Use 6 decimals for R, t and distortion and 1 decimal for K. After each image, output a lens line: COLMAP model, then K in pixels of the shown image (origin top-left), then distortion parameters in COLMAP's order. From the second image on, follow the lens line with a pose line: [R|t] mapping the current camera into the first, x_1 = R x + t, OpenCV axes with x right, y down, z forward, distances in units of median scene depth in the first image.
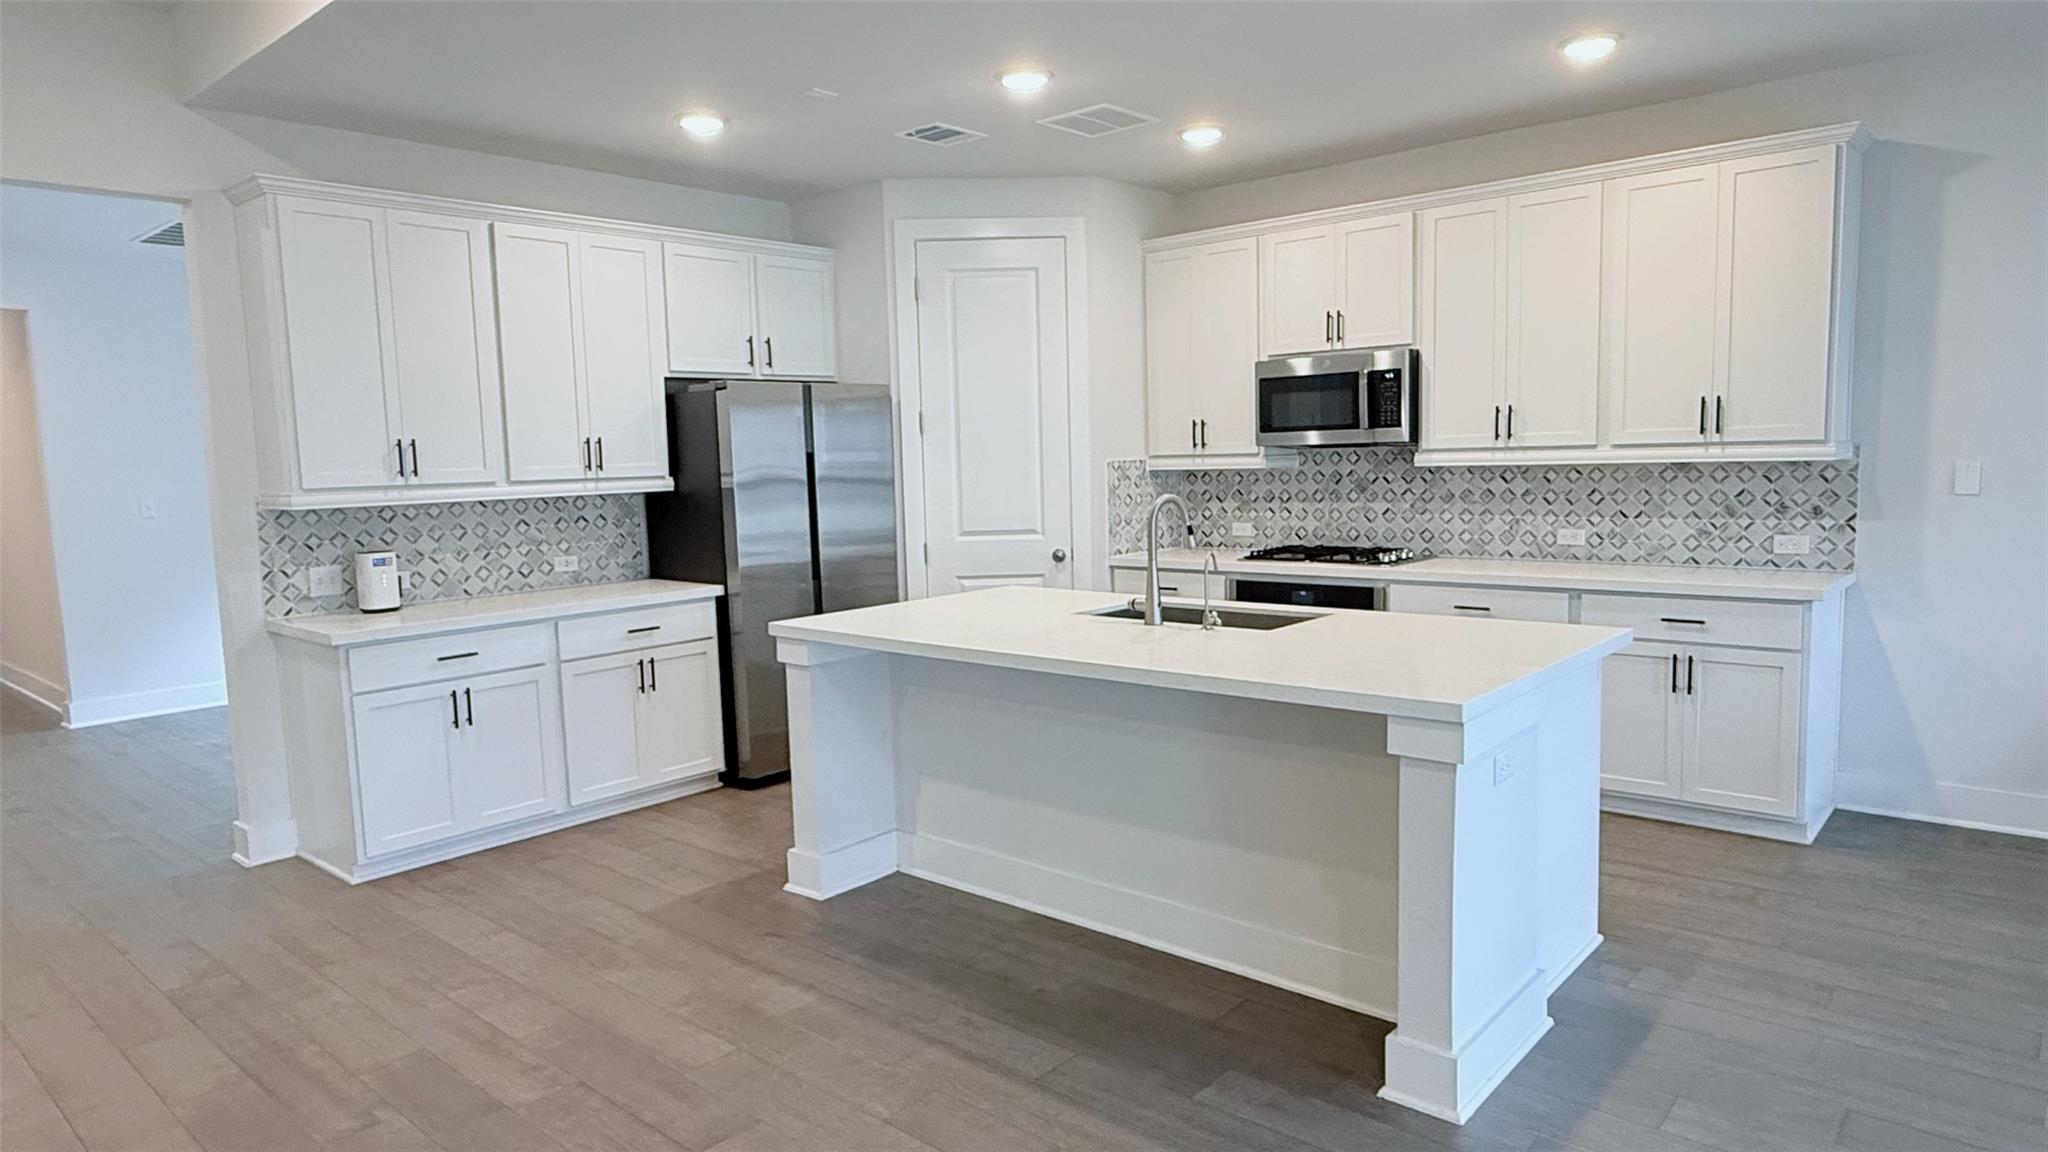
lens RADIAL K [[1213.9, 0, 1019.5], [0, 1213.9, 579.7], [0, 0, 1]] dist [-0.002204, 0.002074]
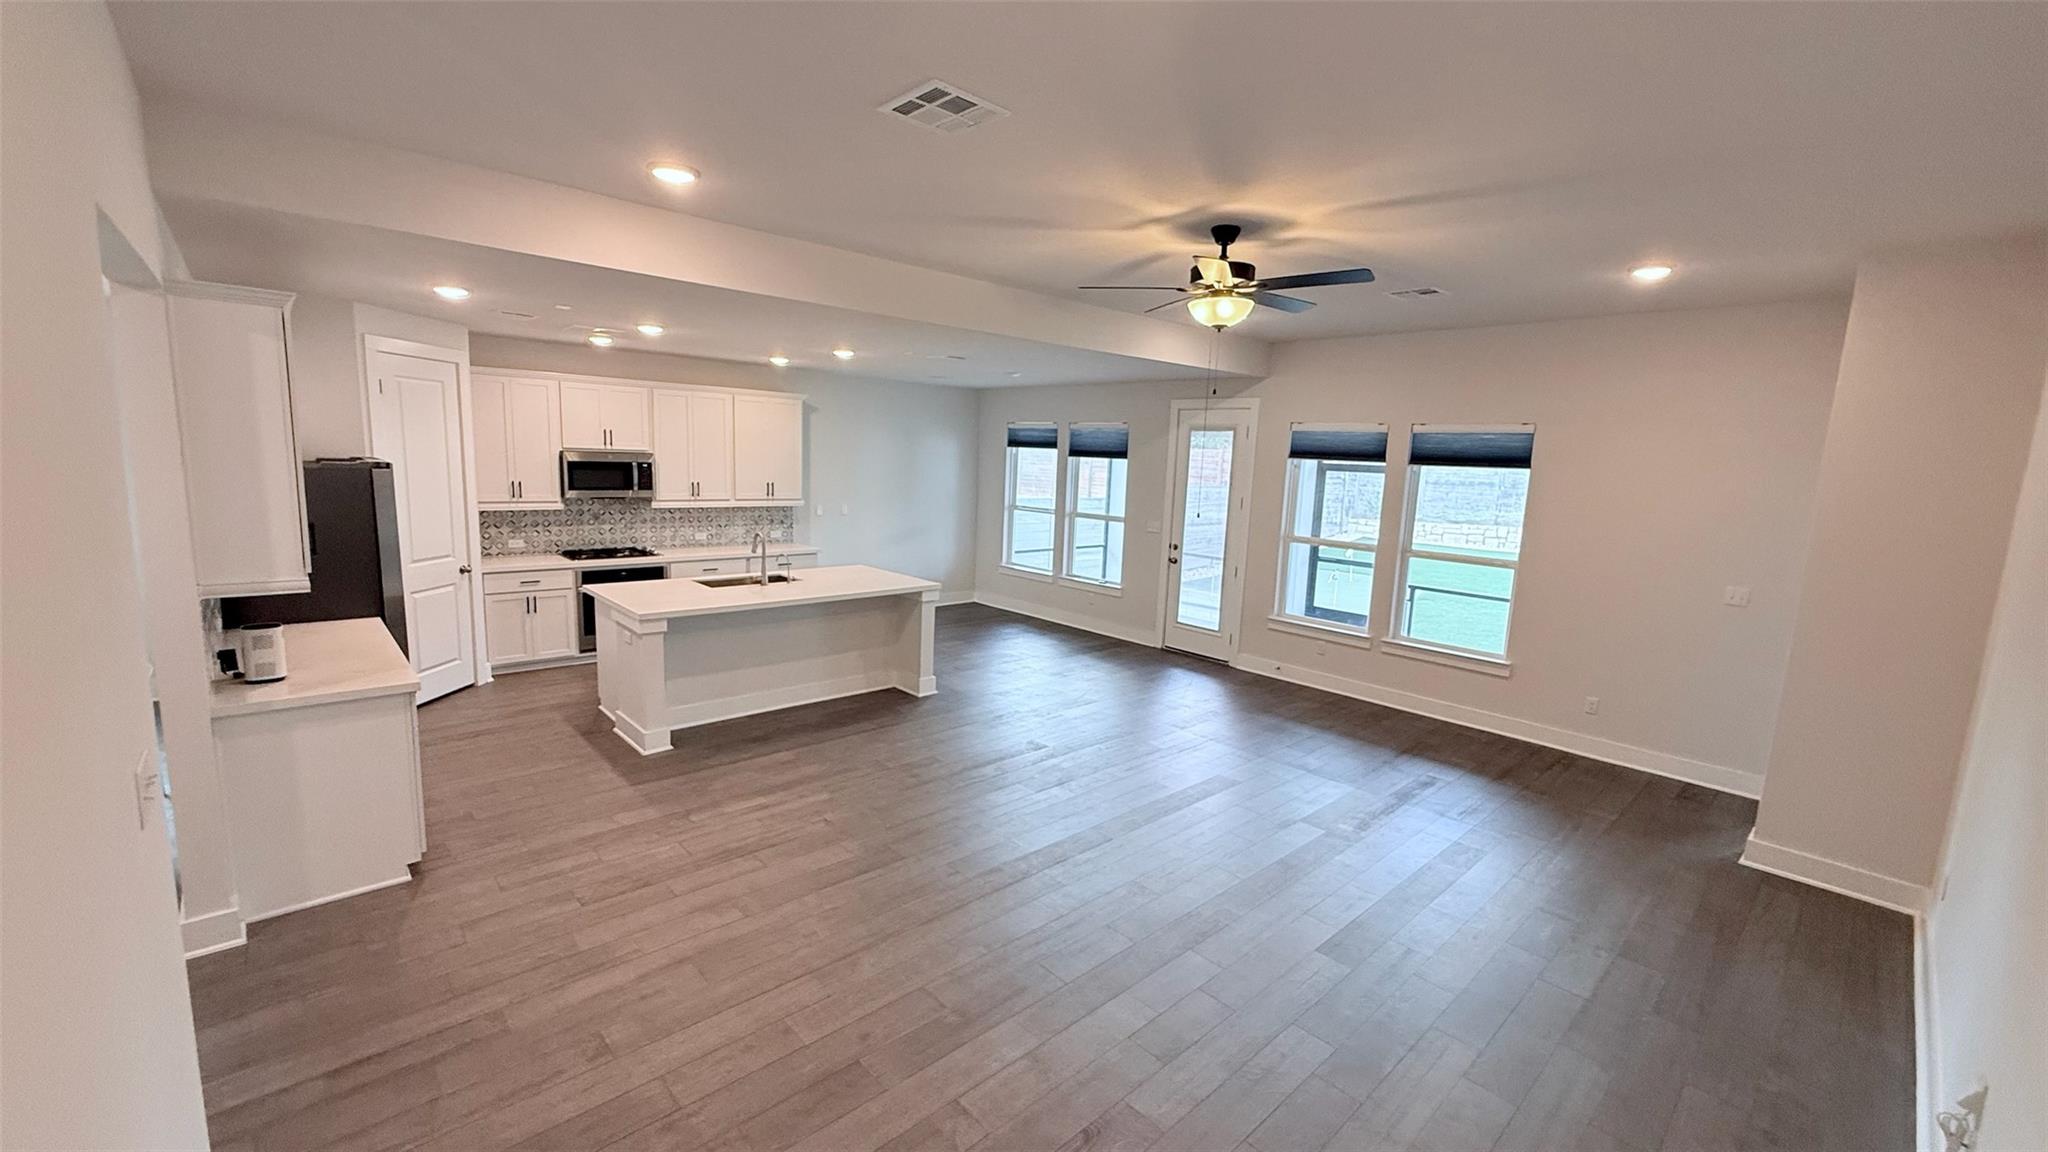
lens RADIAL K [[814.7, 0, 1018.1], [0, 814.7, 574.4], [0, 0, 1]] dist [-0.000599, 0.000044]
pose [[0.101744, -0.114266, 0.988226, -1.070260], [0.062406, 0.992158, 0.108295, -0.096172], [-0.992851, 0.050652, 0.108077, 0.224449]]
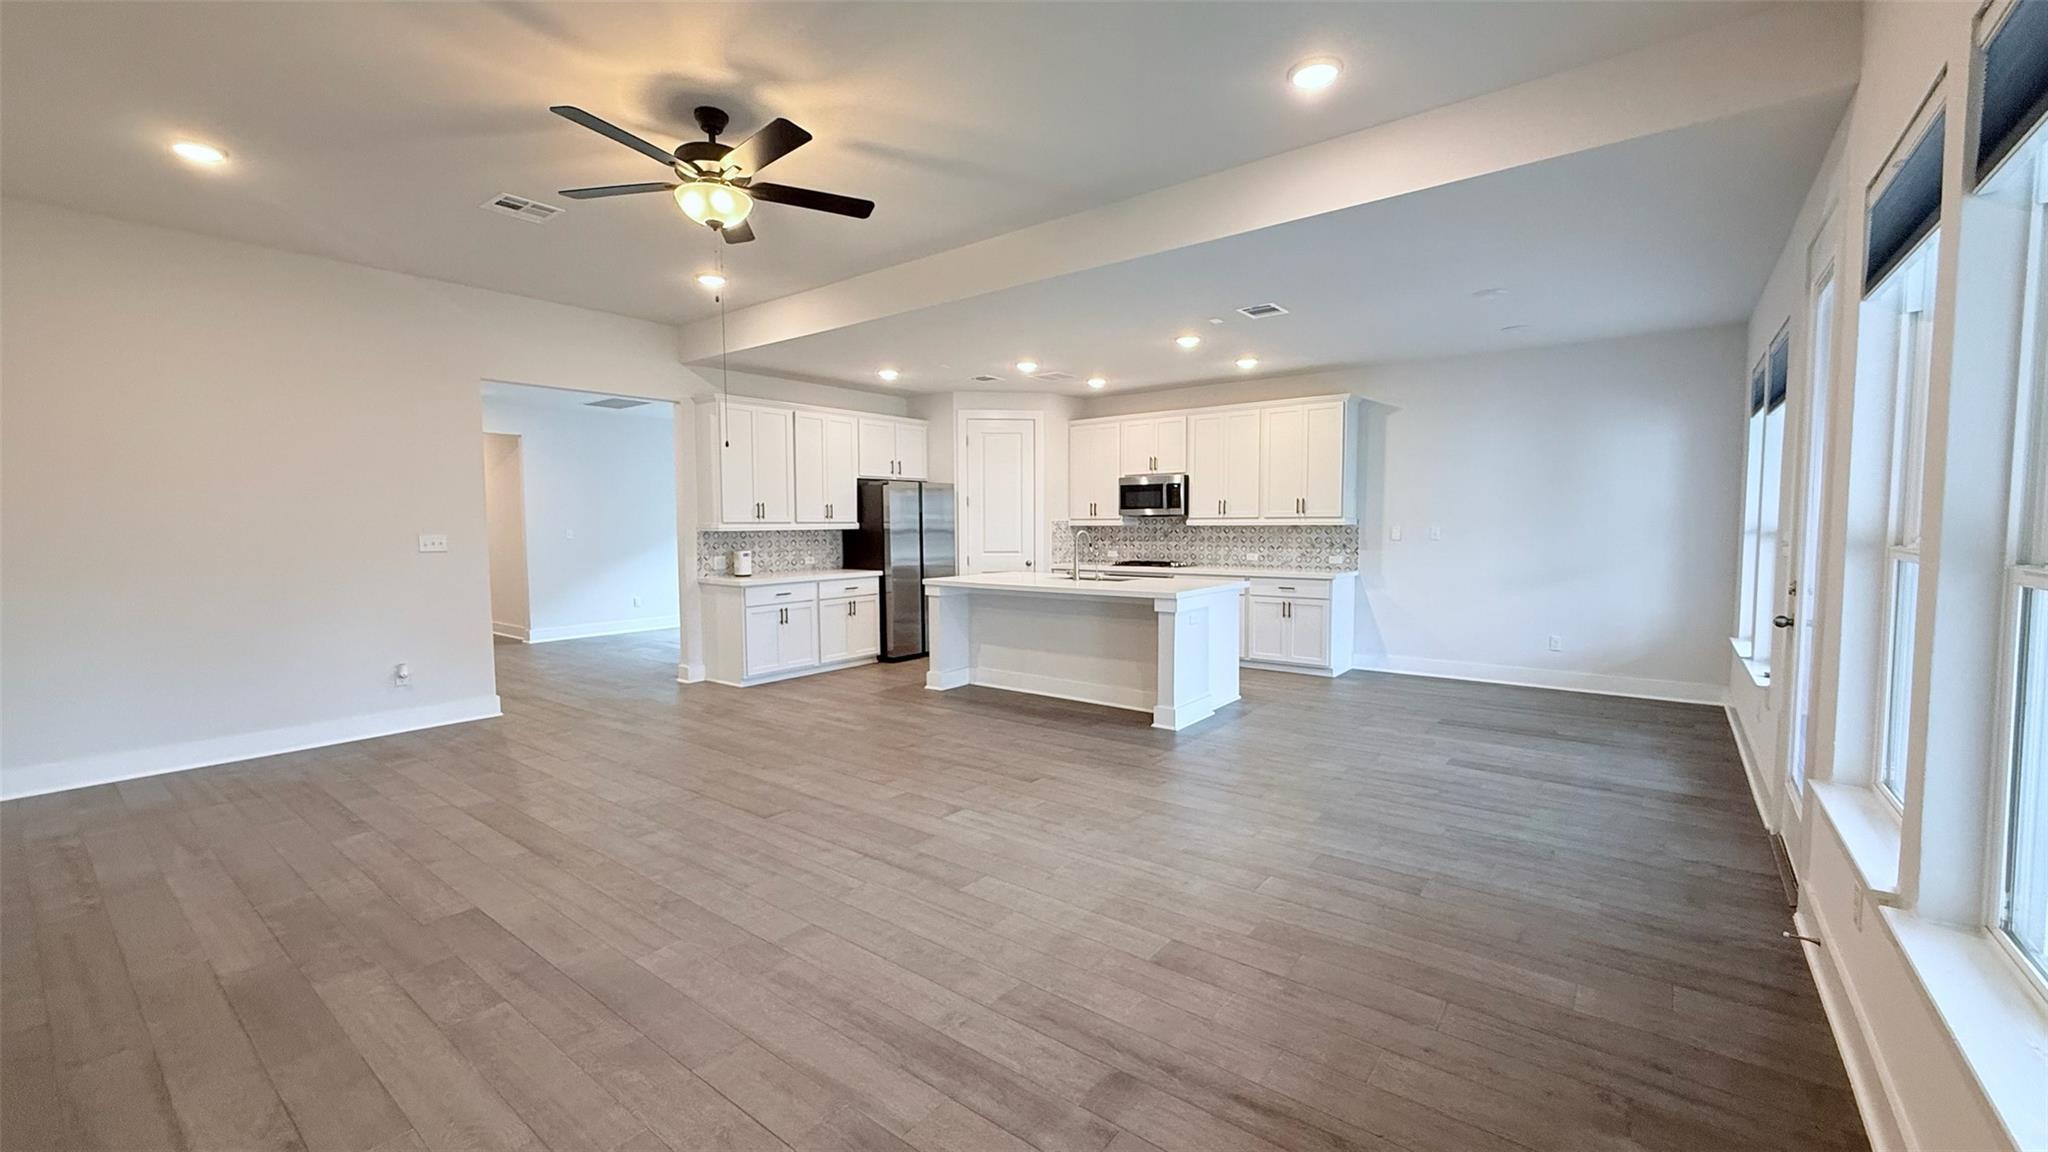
lens RADIAL K [[815.6, 0, 1017.9], [0, 815.6, 574.0], [0, 0, 1]] dist [-0.000296, 0.000062]
pose [[0.998050, 0.019101, 0.059421, -0.086482], [-0.016546, 0.998929, -0.043204, 0.073632], [-0.060183, 0.042137, 0.997298, -0.537575]]
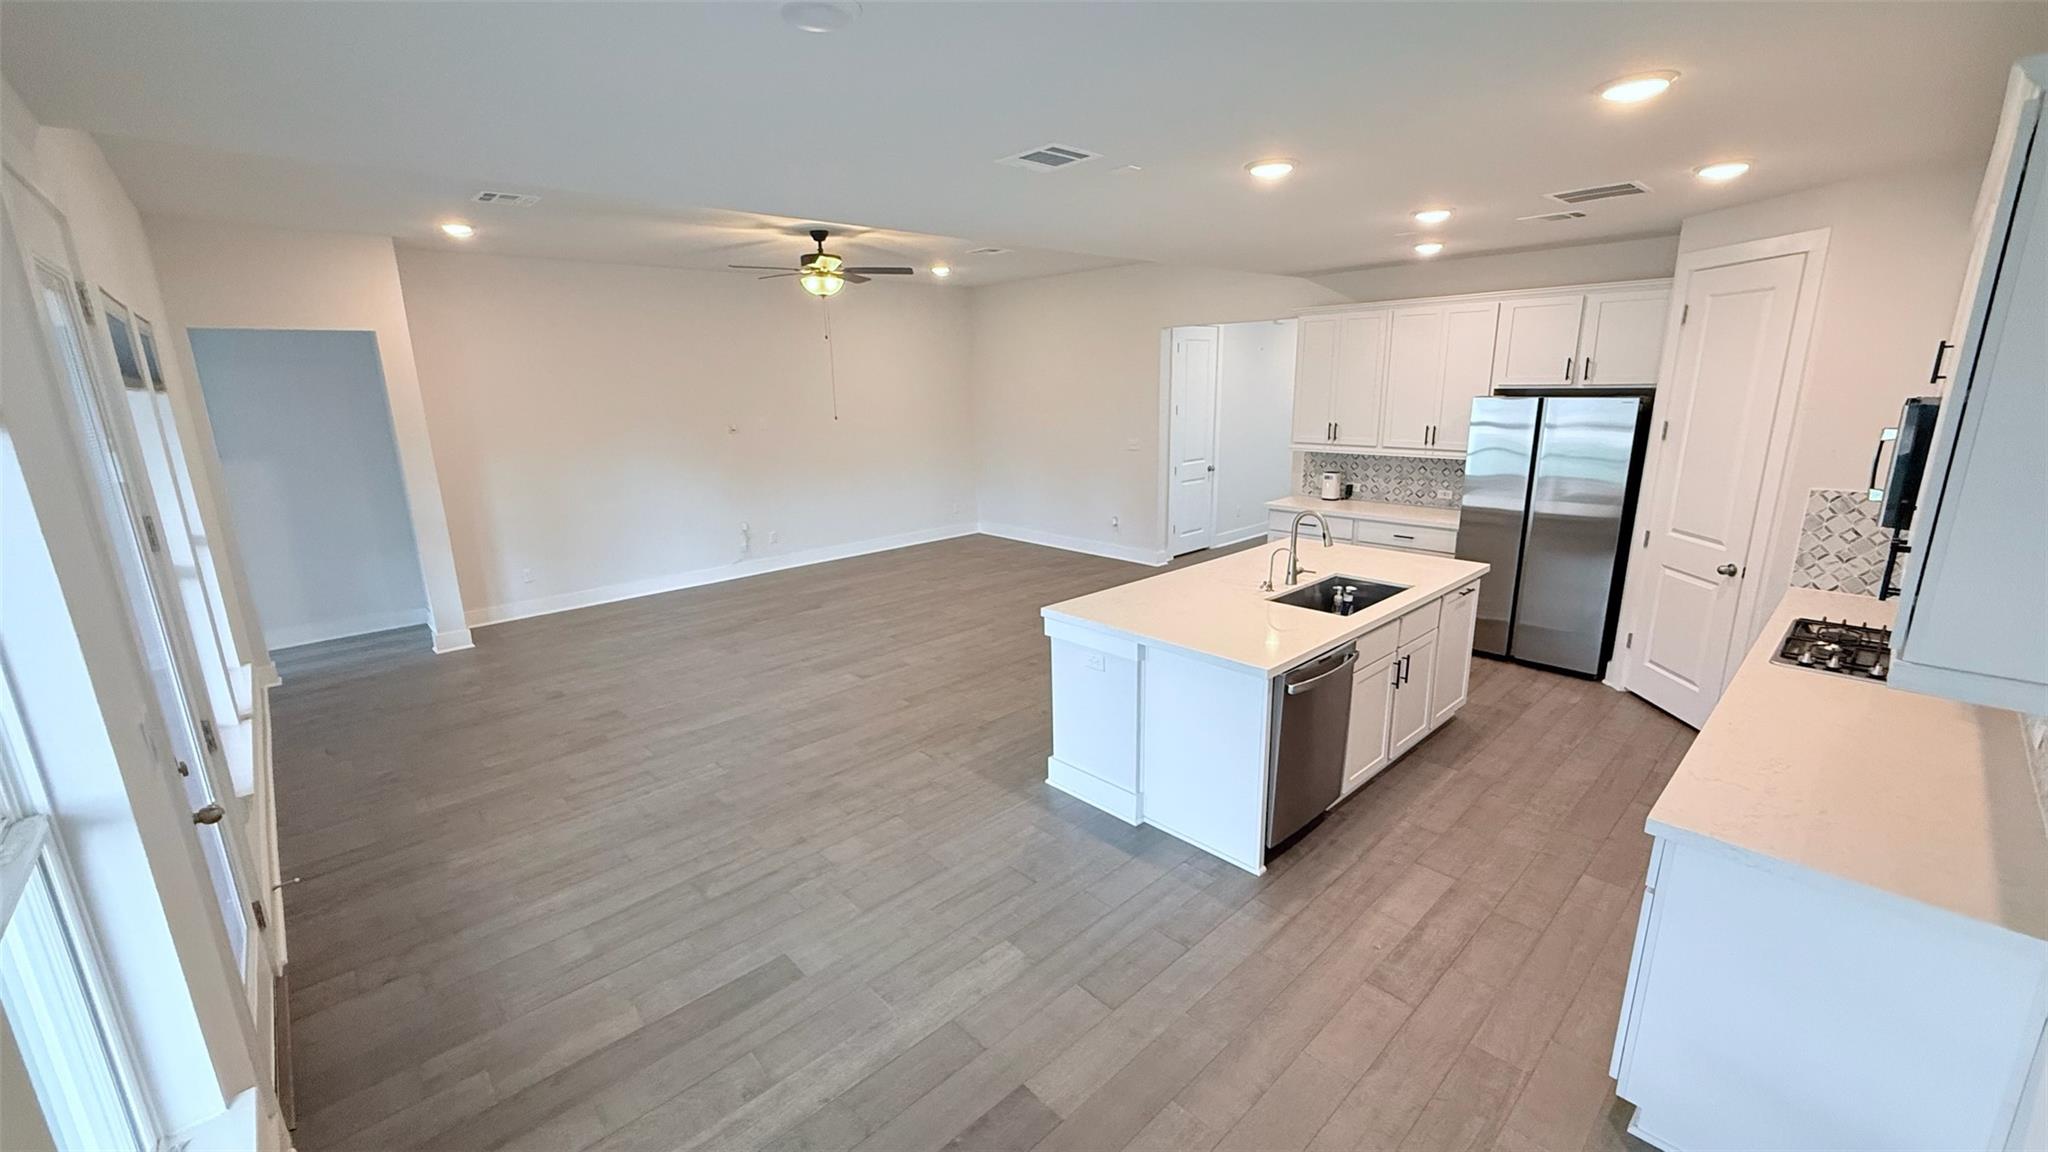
lens RADIAL K [[814.7, 0, 1018.1], [0, 814.7, 574.4], [0, 0, 1]] dist [-0.000599, 0.000044]
pose [[-0.100505, 0.266938, -0.958459, 0.897445], [-0.080335, 0.958014, 0.275238, -0.187241], [0.991688, 0.104660, -0.074841, 0.513861]]
